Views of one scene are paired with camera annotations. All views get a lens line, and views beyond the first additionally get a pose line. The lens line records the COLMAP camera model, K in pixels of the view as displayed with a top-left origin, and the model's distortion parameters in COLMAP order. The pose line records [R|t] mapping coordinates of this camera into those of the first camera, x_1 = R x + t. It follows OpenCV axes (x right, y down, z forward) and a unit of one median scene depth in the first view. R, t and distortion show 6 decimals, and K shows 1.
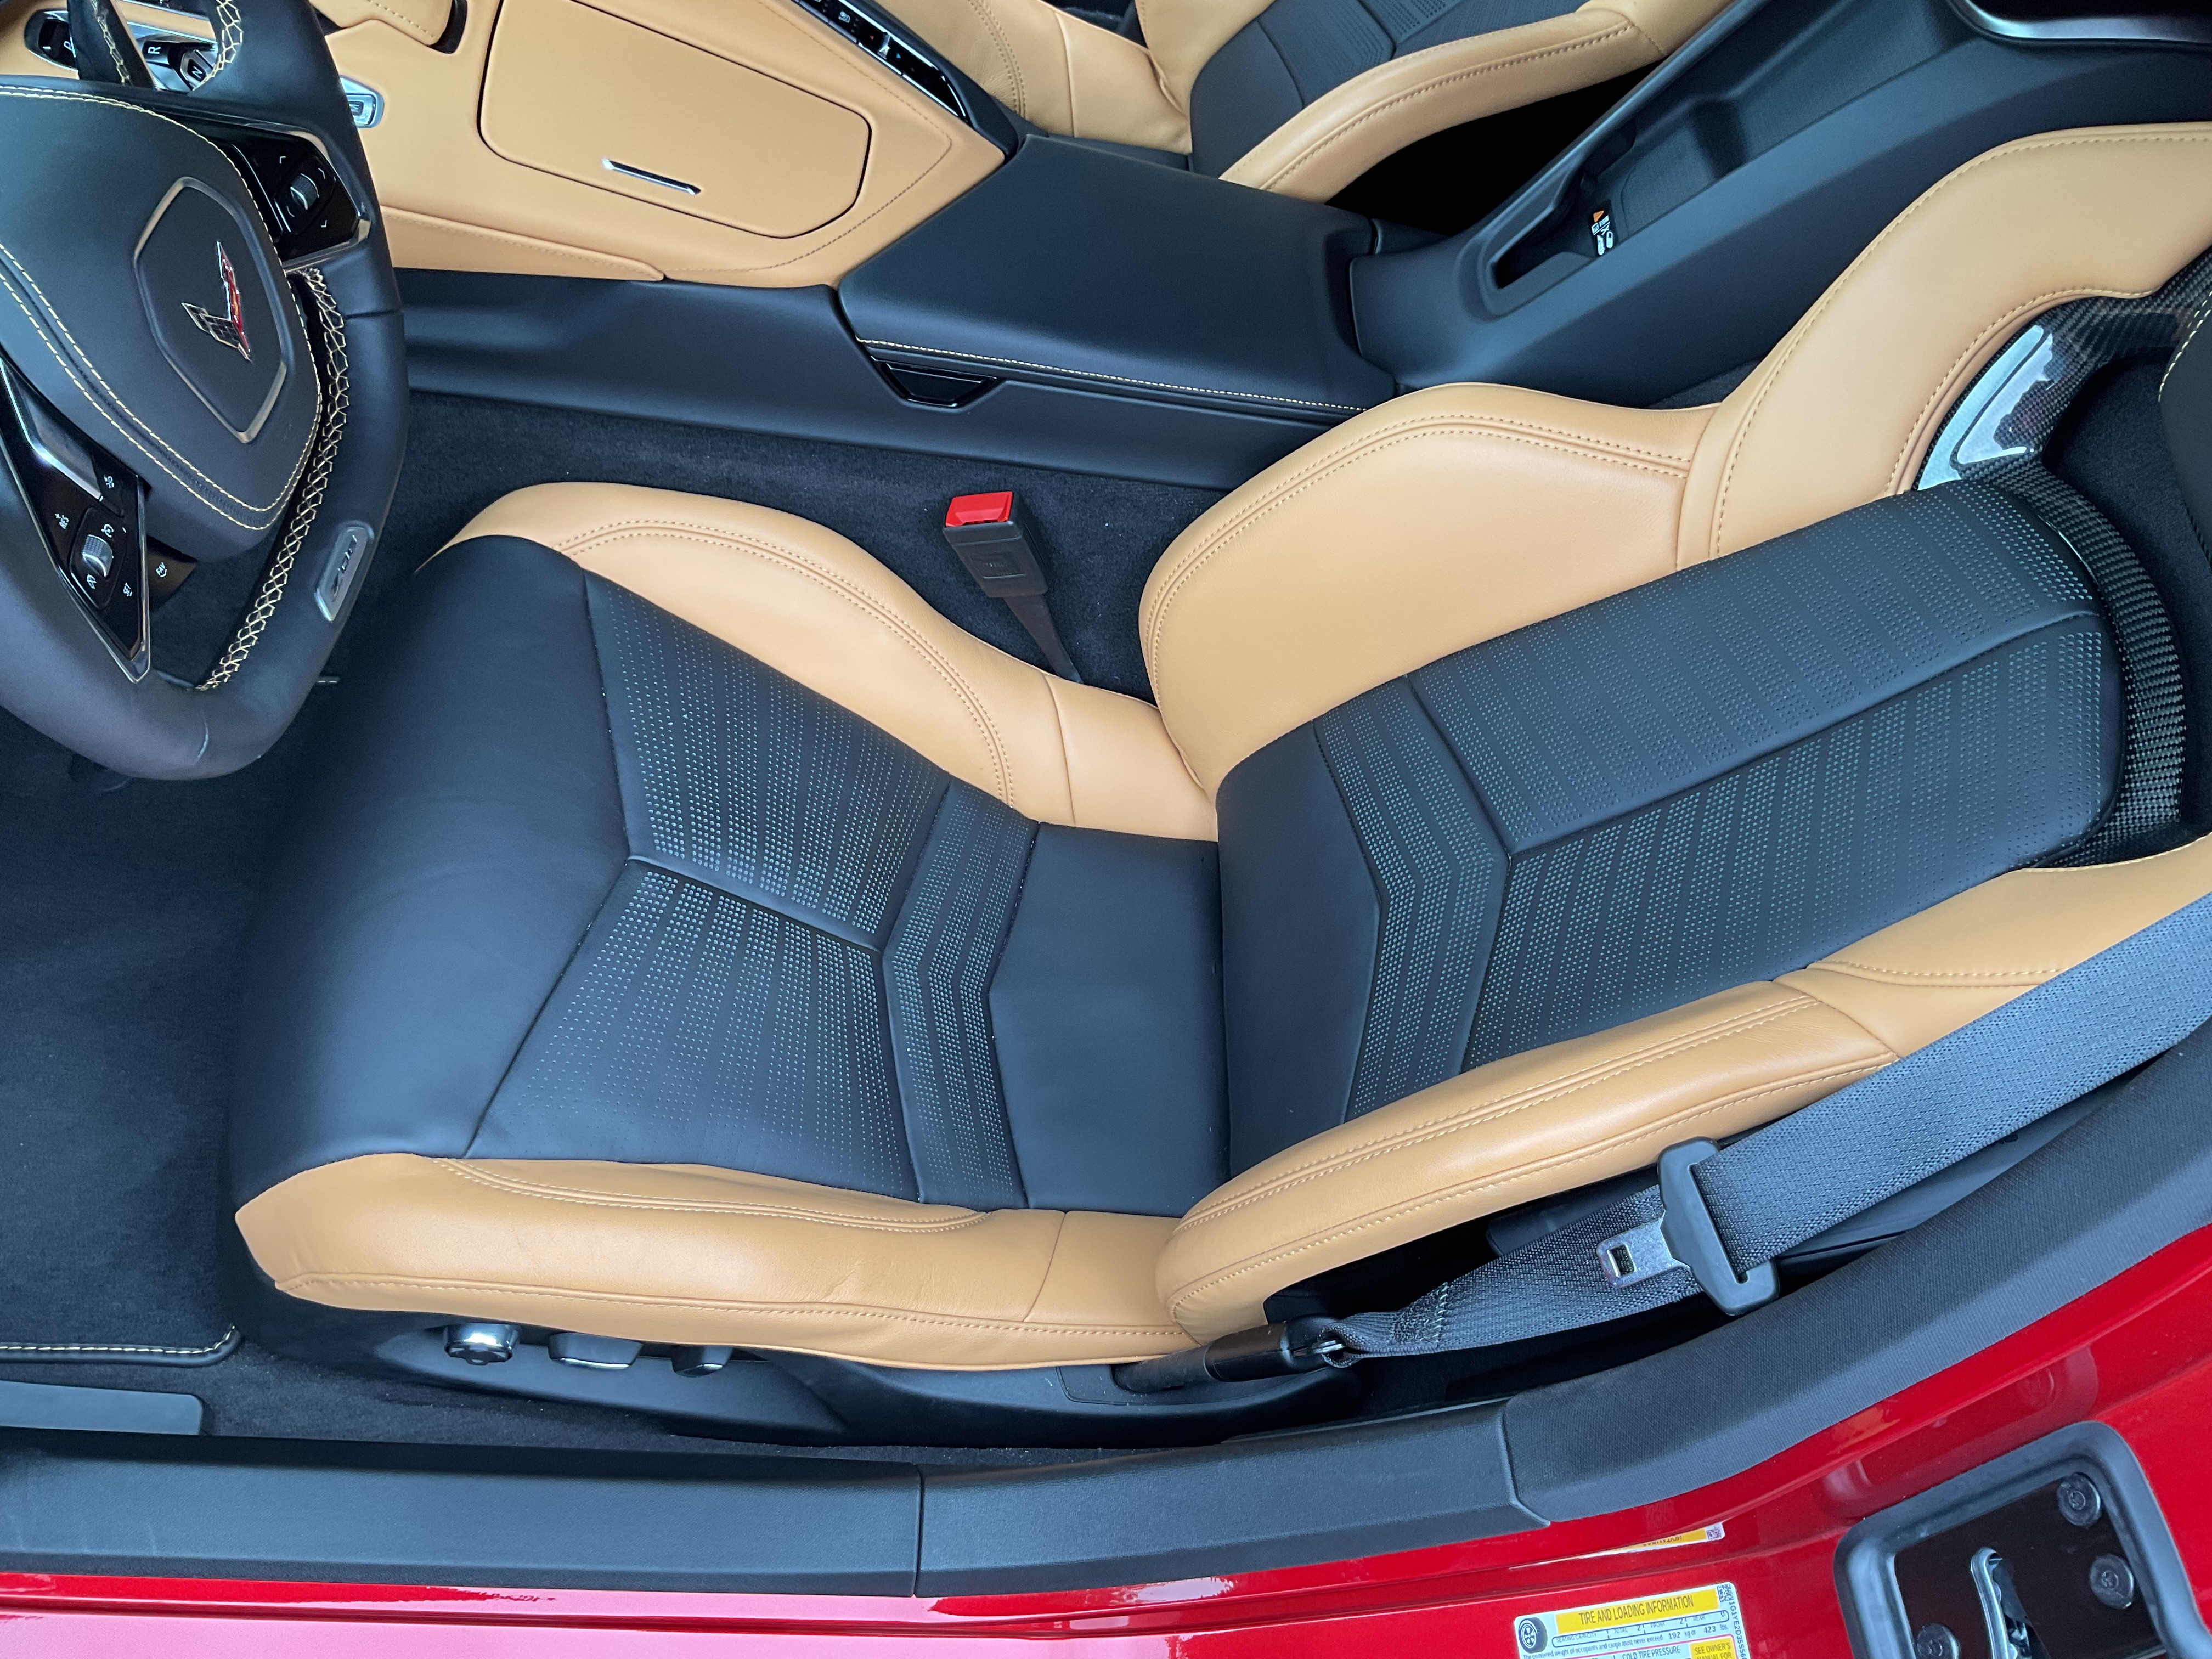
lens RADIAL K [[1879.3, 0, 1108.8], [0, 1879.3, 793.2], [0, 0, 1]] dist [0.101421, -0.159081]
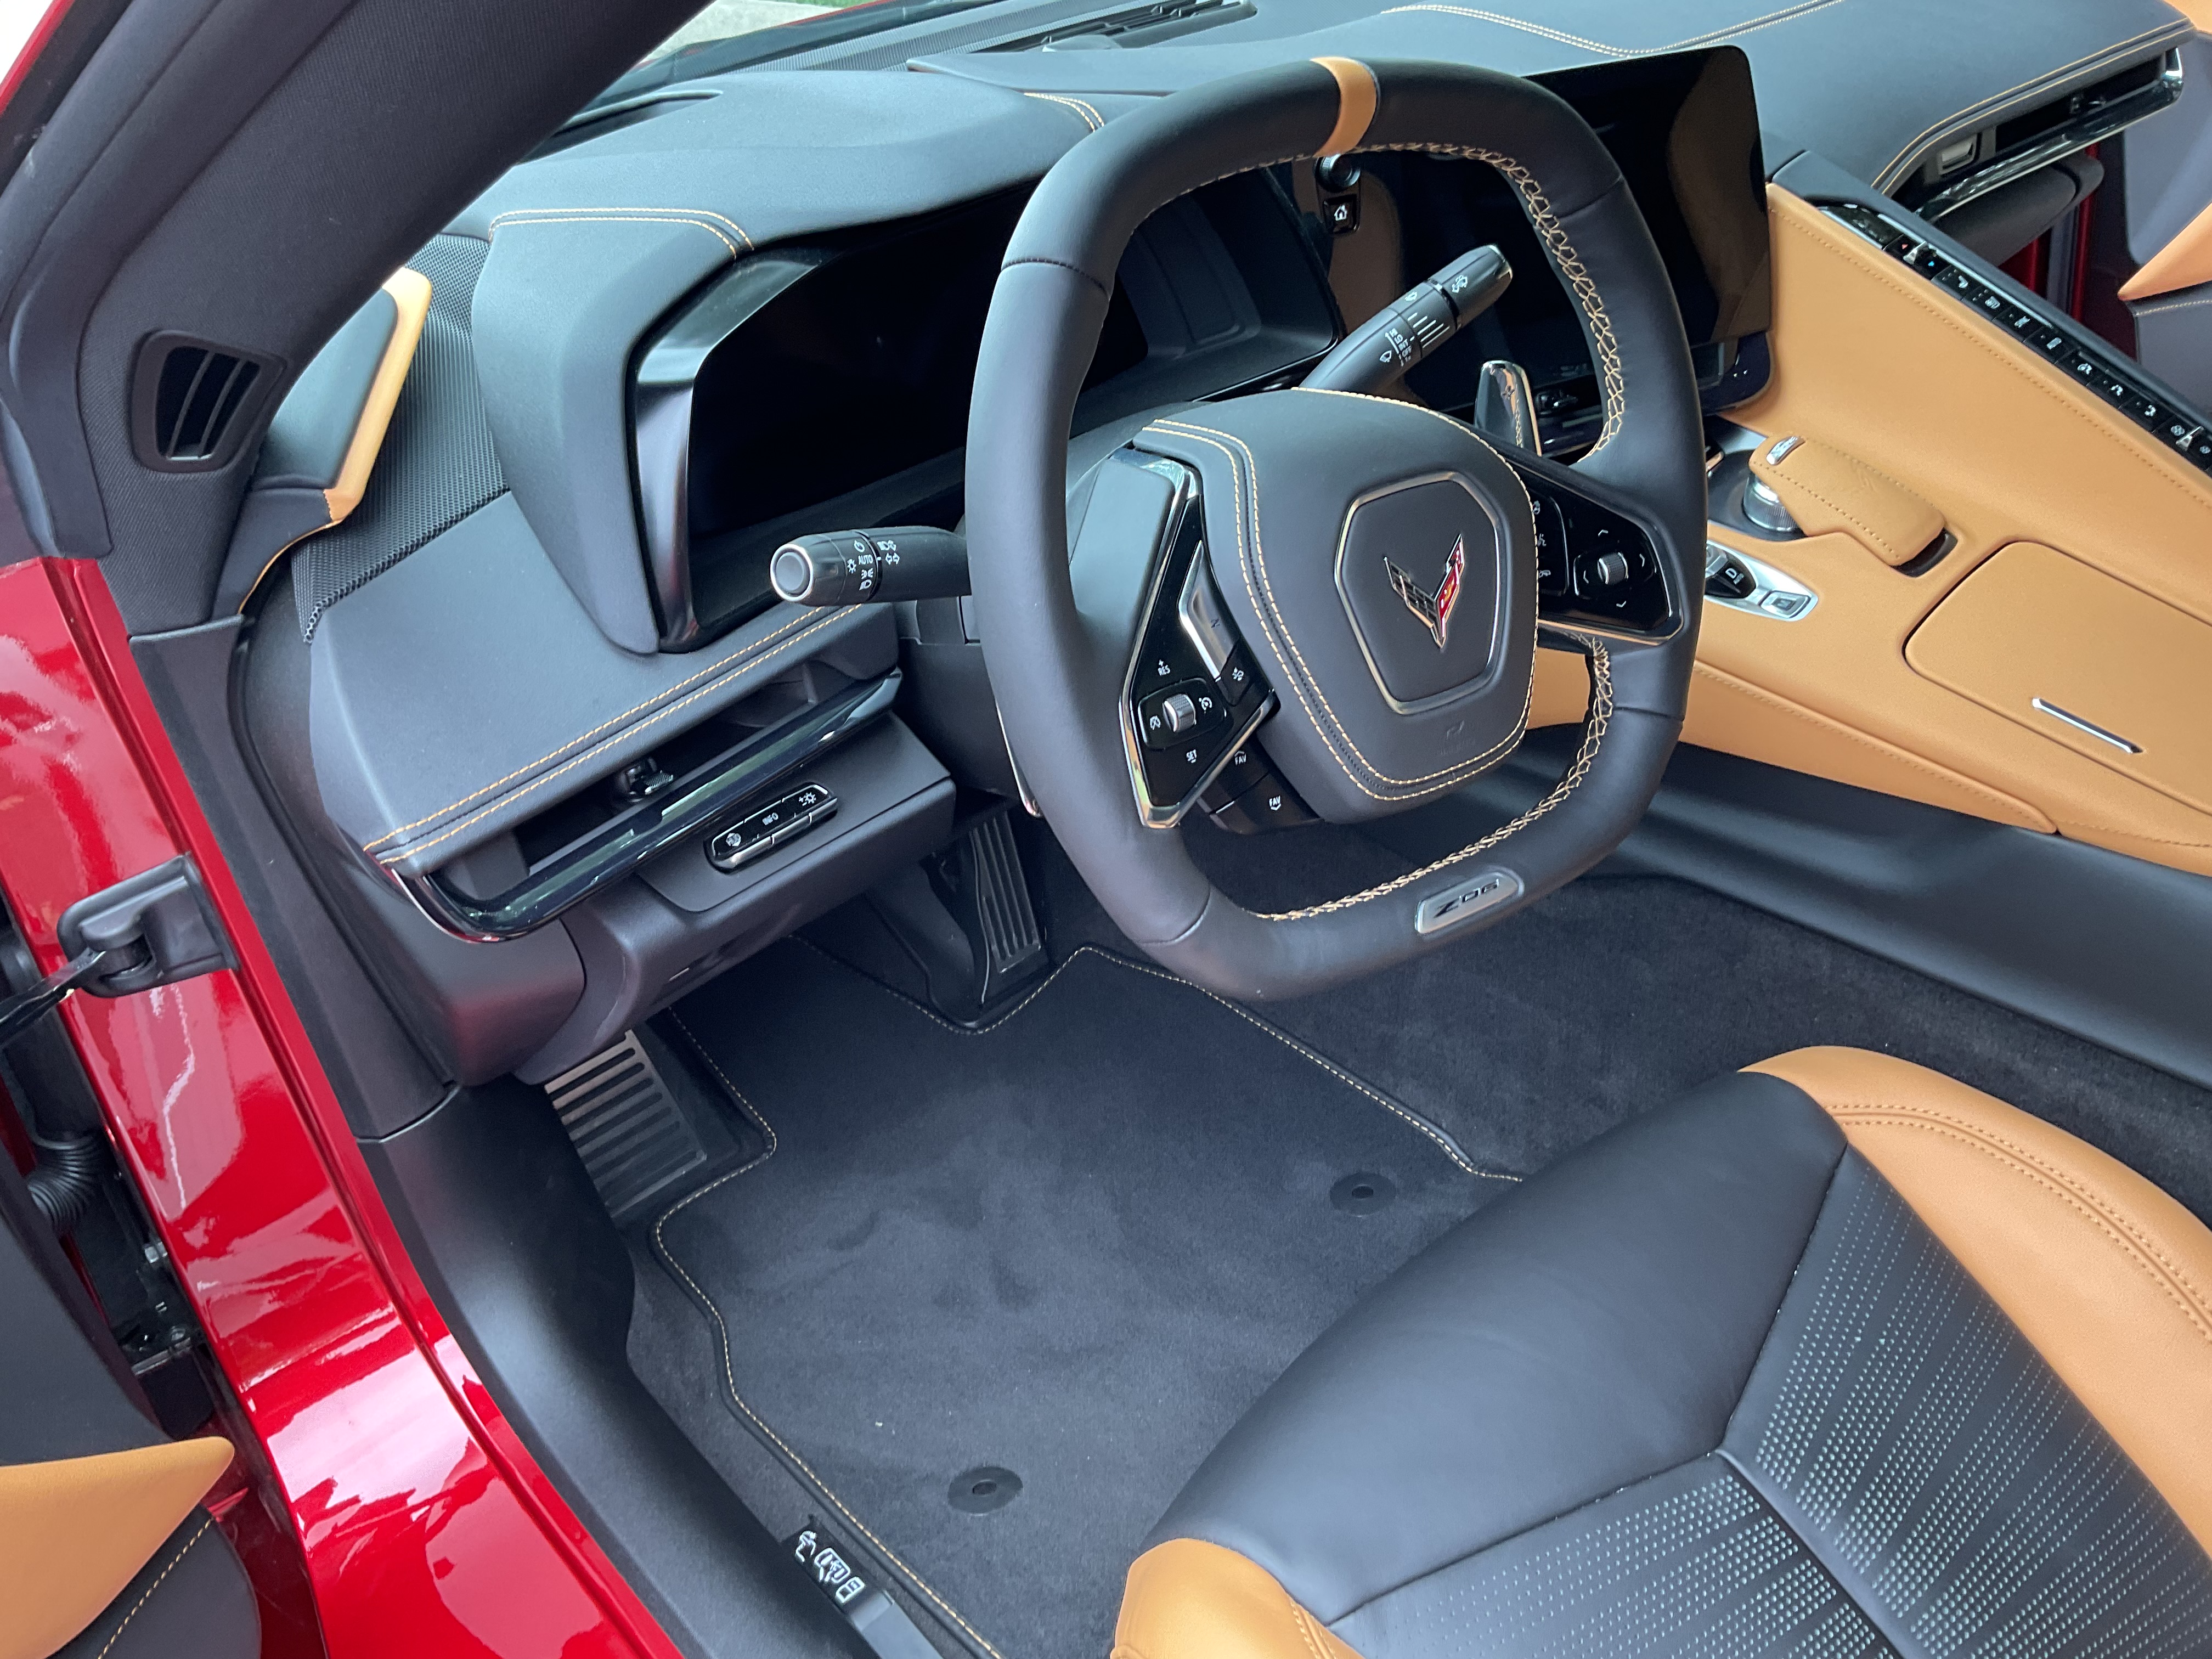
lens RADIAL K [[1879.3, 0, 1108.8], [0, 1879.3, 793.2], [0, 0, 1]] dist [0.101421, -0.159081]
pose [[0.613677, 0.171796, -0.770640, 0.161448], [-0.490138, 0.848096, -0.201243, 0.090653], [0.619004, 0.501218, 0.604661, 0.245328]]
